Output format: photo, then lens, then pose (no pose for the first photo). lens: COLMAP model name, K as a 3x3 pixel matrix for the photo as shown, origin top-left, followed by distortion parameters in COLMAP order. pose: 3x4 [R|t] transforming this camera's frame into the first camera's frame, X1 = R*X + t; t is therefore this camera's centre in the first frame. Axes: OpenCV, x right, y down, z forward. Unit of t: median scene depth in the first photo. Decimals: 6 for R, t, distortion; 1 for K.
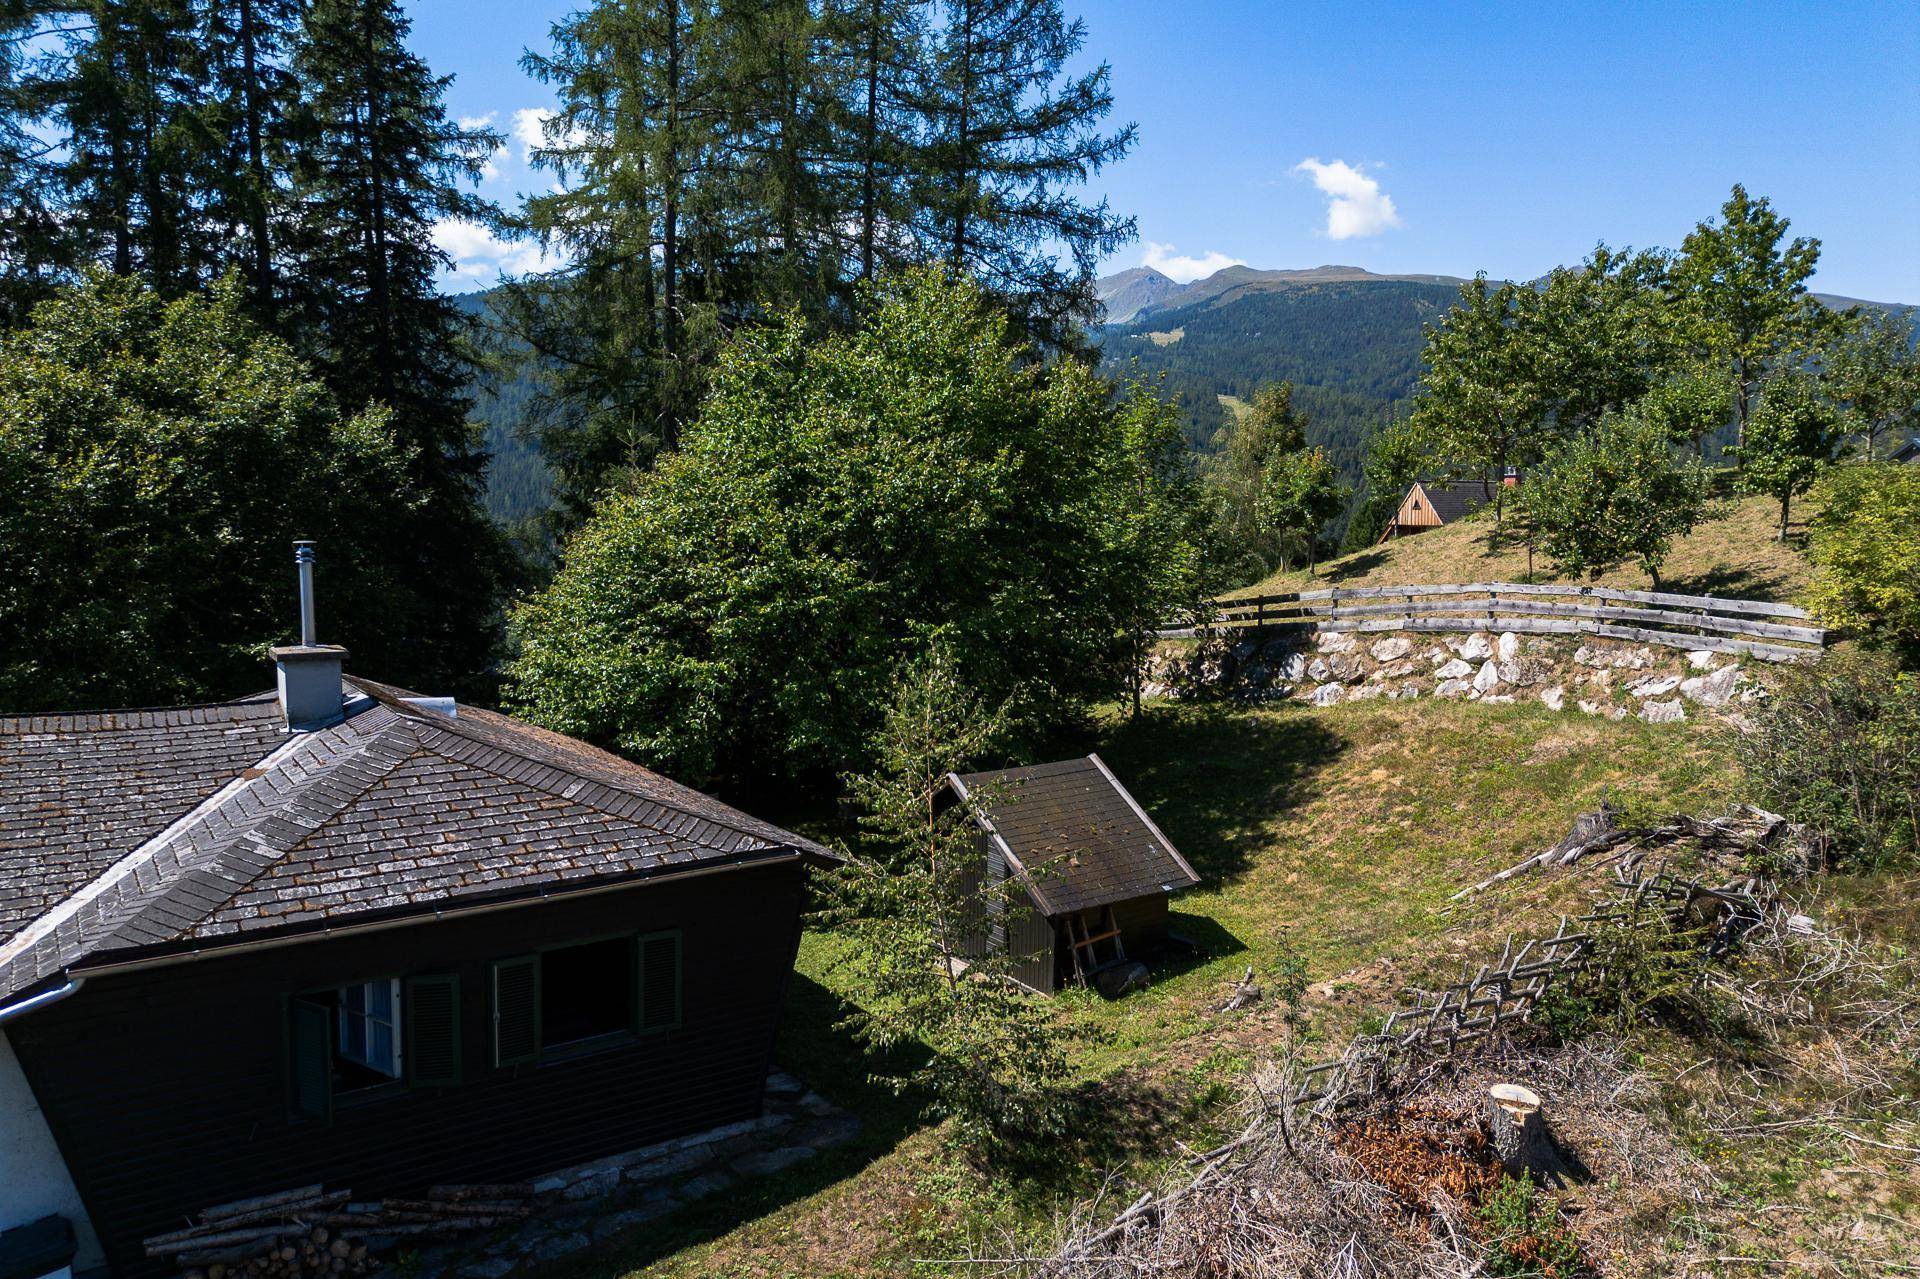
lens RADIAL K [[1350.7, 0, 960.0], [0, 1350.7, 639.5], [0, 0, 1]] dist [0.047913, -0.003739]
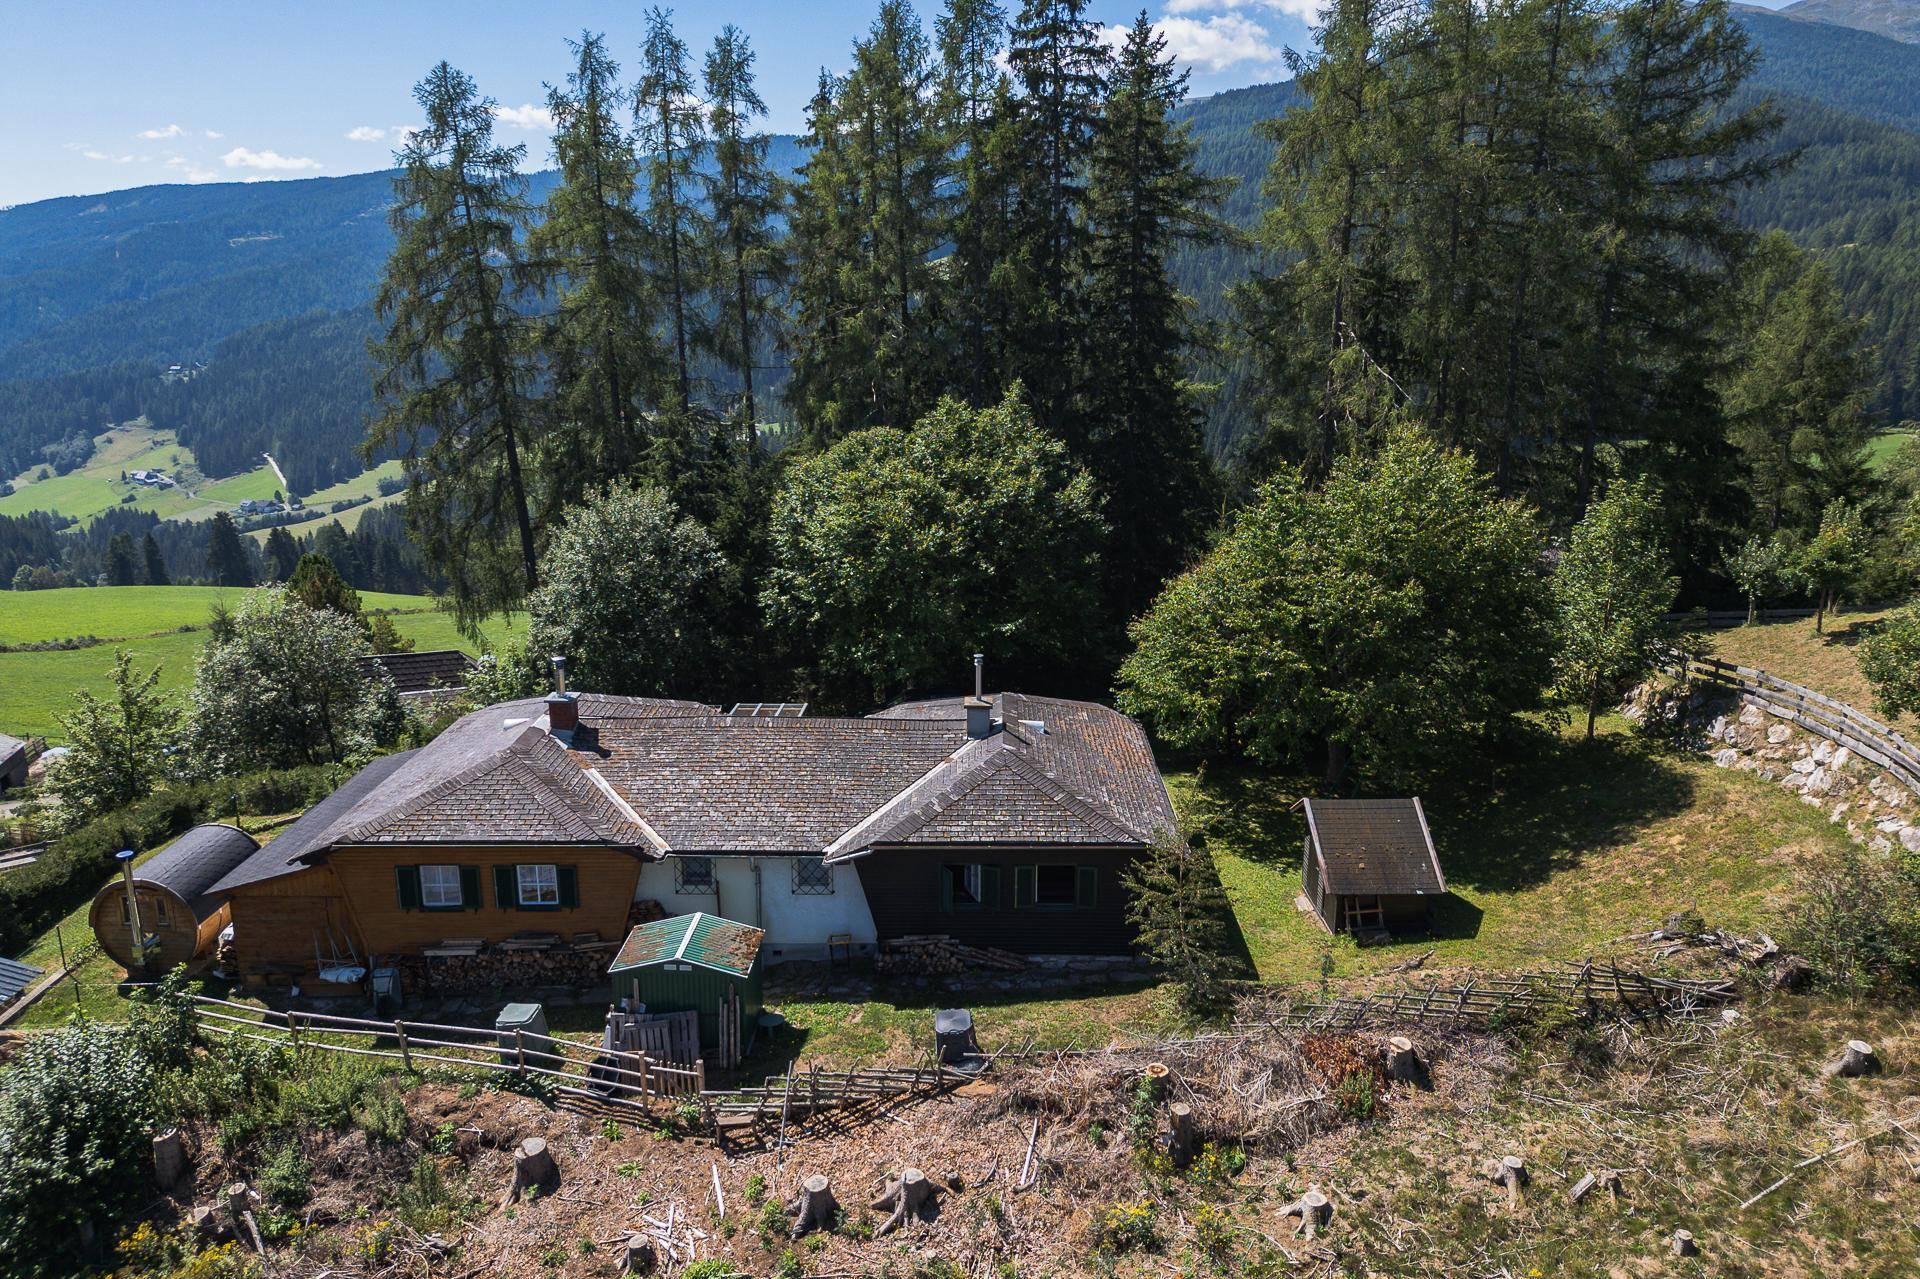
lens RADIAL K [[1350.7, 0, 960.0], [0, 1350.7, 639.5], [0, 0, 1]] dist [0.047913, -0.003739]
pose [[0.821784, 0.133672, -0.553898, 0.460718], [-0.047166, 0.984715, 0.167664, -0.301512], [0.567844, -0.111658, 0.815528, -0.523053]]
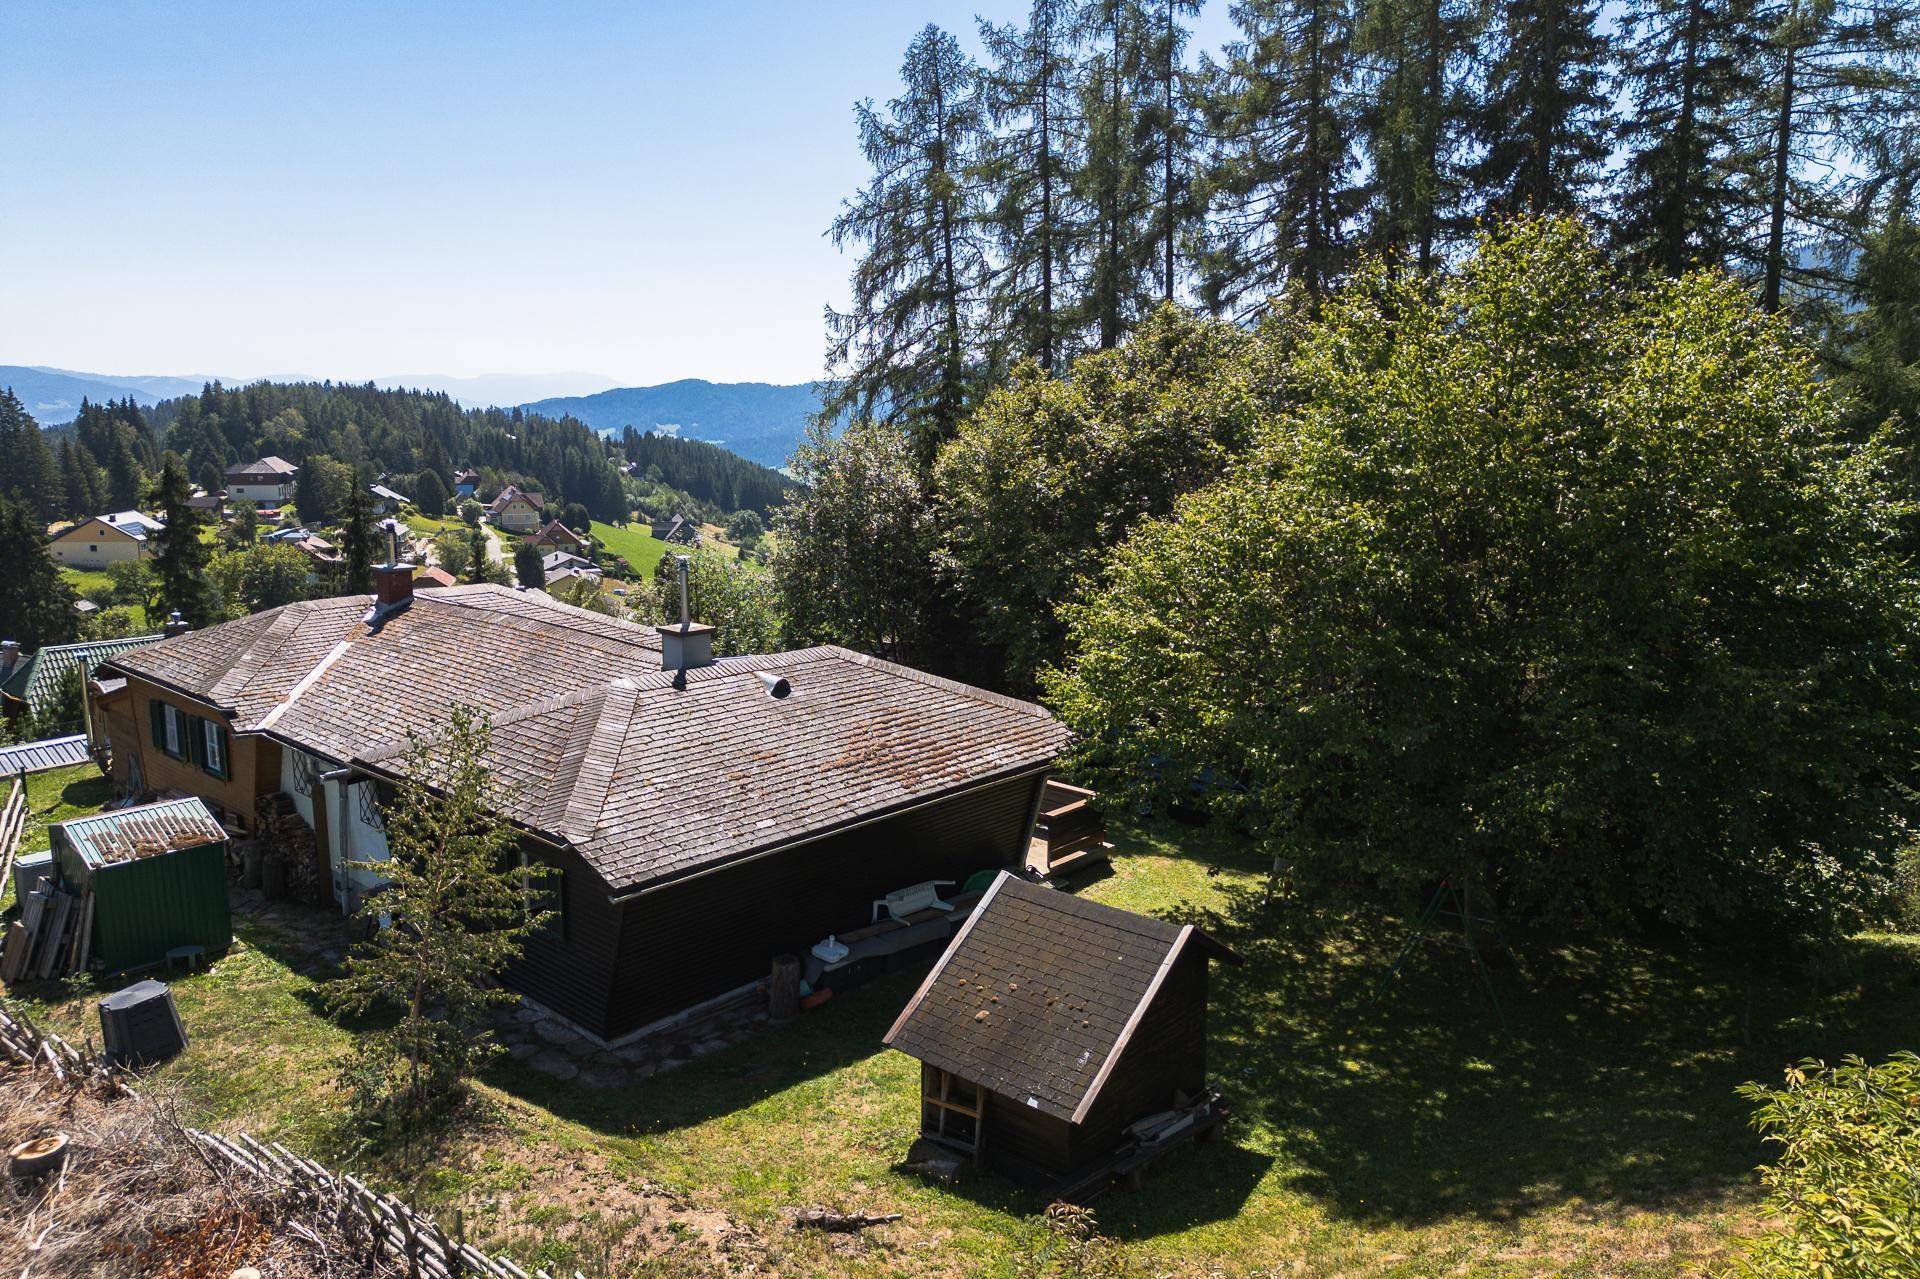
lens RADIAL K [[1345.6, 0, 954.4], [0, 1345.6, 629.4], [0, 0, 1]] dist [0.040732, -0.000016]
pose [[0.246775, 0.159763, -0.955813, 0.669002], [-0.100345, 0.985227, 0.138772, -0.148666], [0.963864, 0.061666, 0.259161, 0.582560]]
